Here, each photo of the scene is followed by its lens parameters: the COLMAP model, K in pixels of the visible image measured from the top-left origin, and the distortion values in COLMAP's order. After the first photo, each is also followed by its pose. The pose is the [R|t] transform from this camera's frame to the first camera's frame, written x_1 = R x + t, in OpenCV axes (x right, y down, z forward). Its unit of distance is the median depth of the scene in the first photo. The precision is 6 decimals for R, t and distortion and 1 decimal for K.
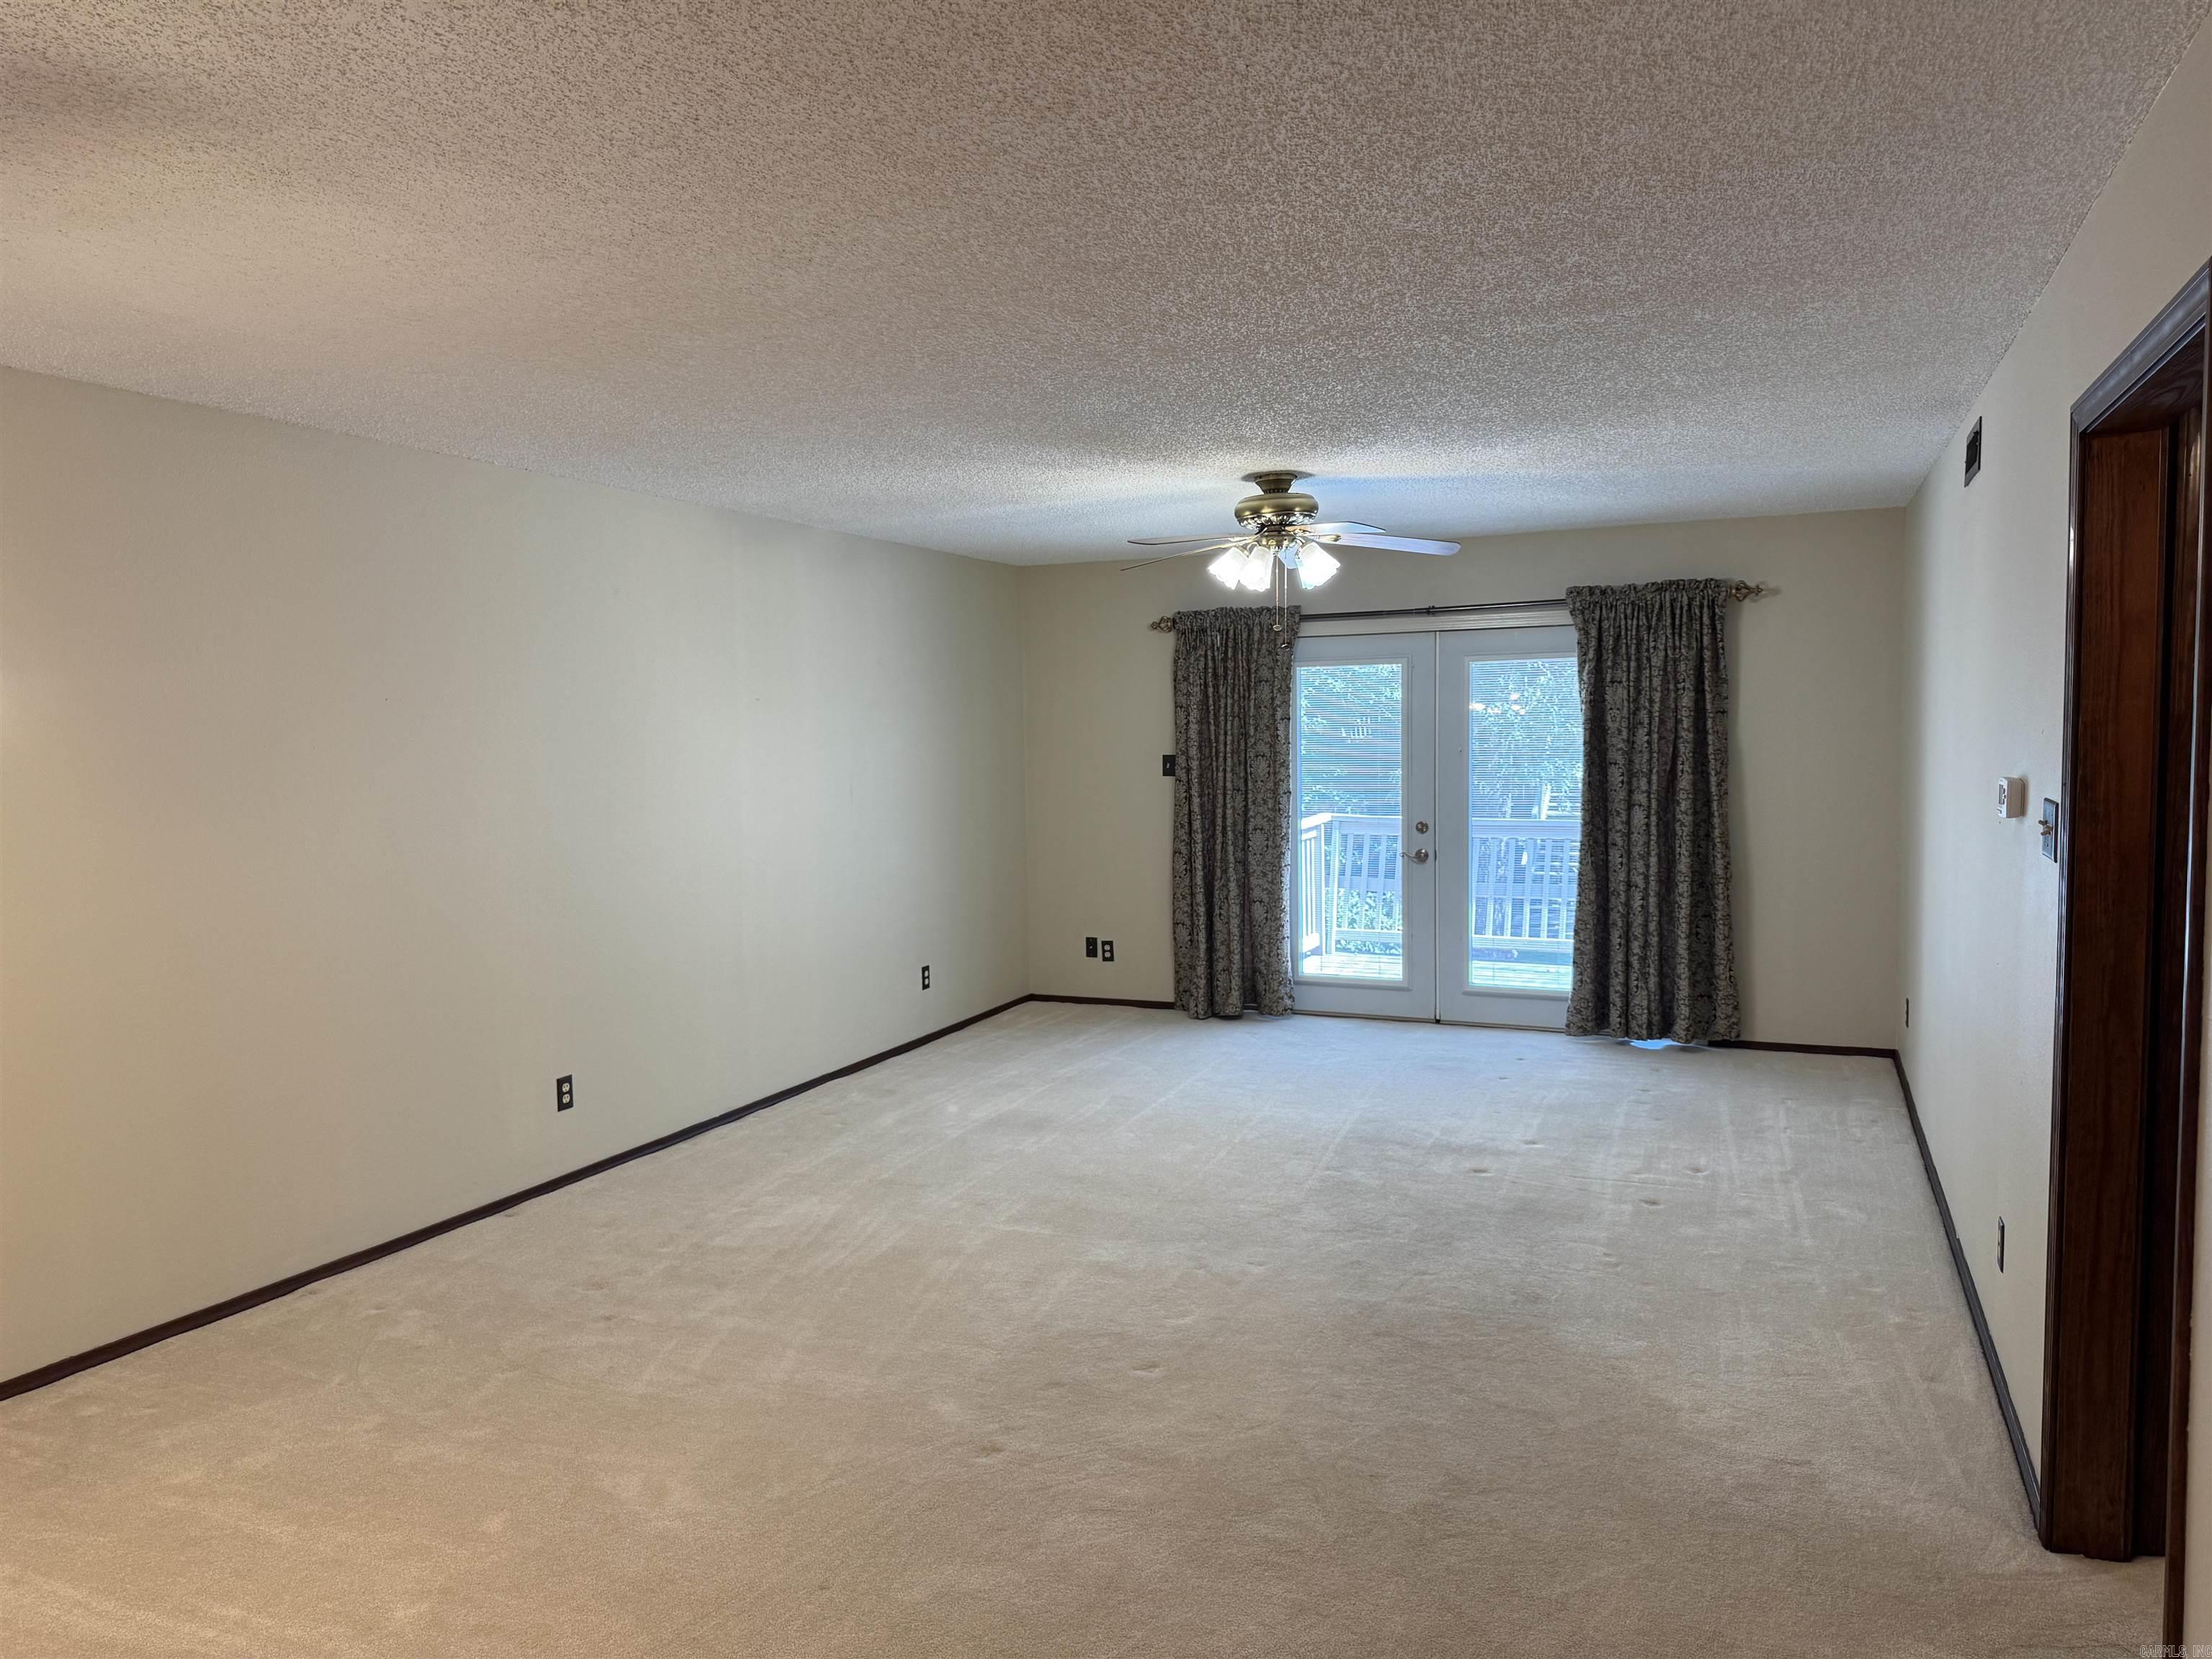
lens RADIAL K [[1542.9, 0, 1097.9], [0, 1542.9, 827.6], [0, 0, 1]] dist [0.123135, -0.158850]
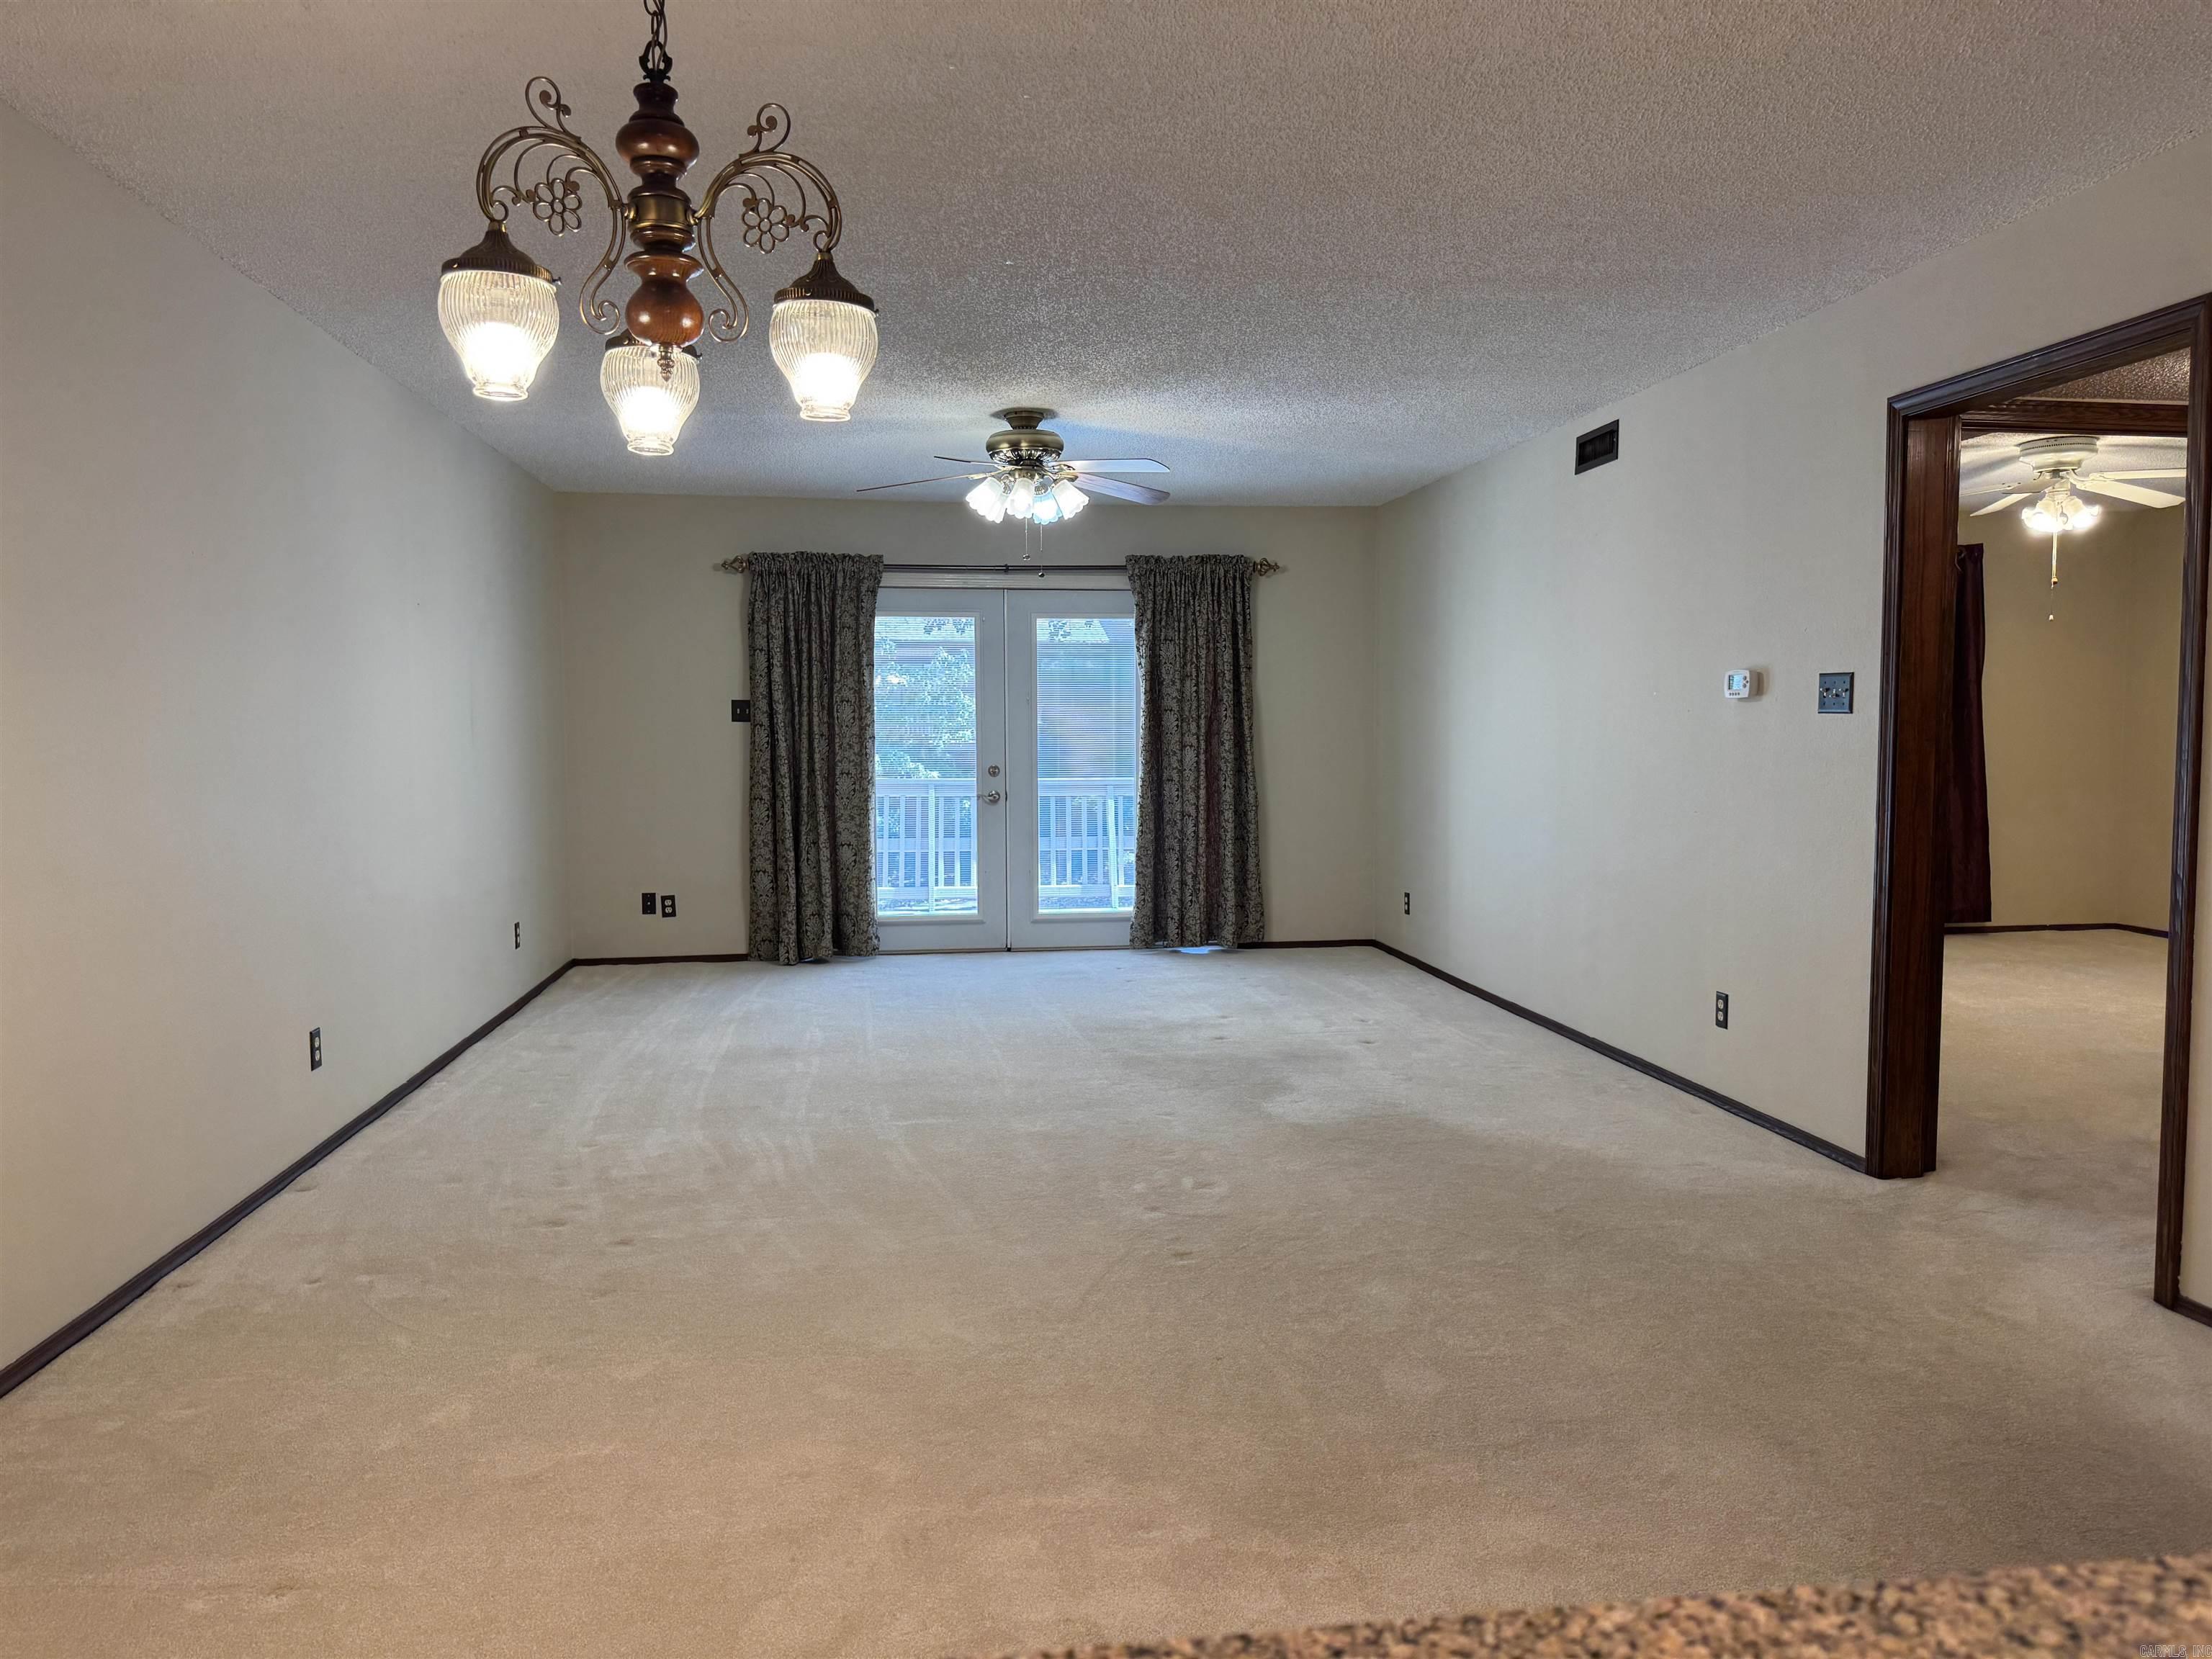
lens RADIAL K [[1542.9, 0, 1097.9], [0, 1542.9, 827.6], [0, 0, 1]] dist [0.123135, -0.158850]
pose [[0.850698, -0.018955, 0.525313, -0.313014], [0.025446, 0.999663, -0.005136, 0.049875], [-0.525039, 0.017736, 0.850893, 0.052748]]
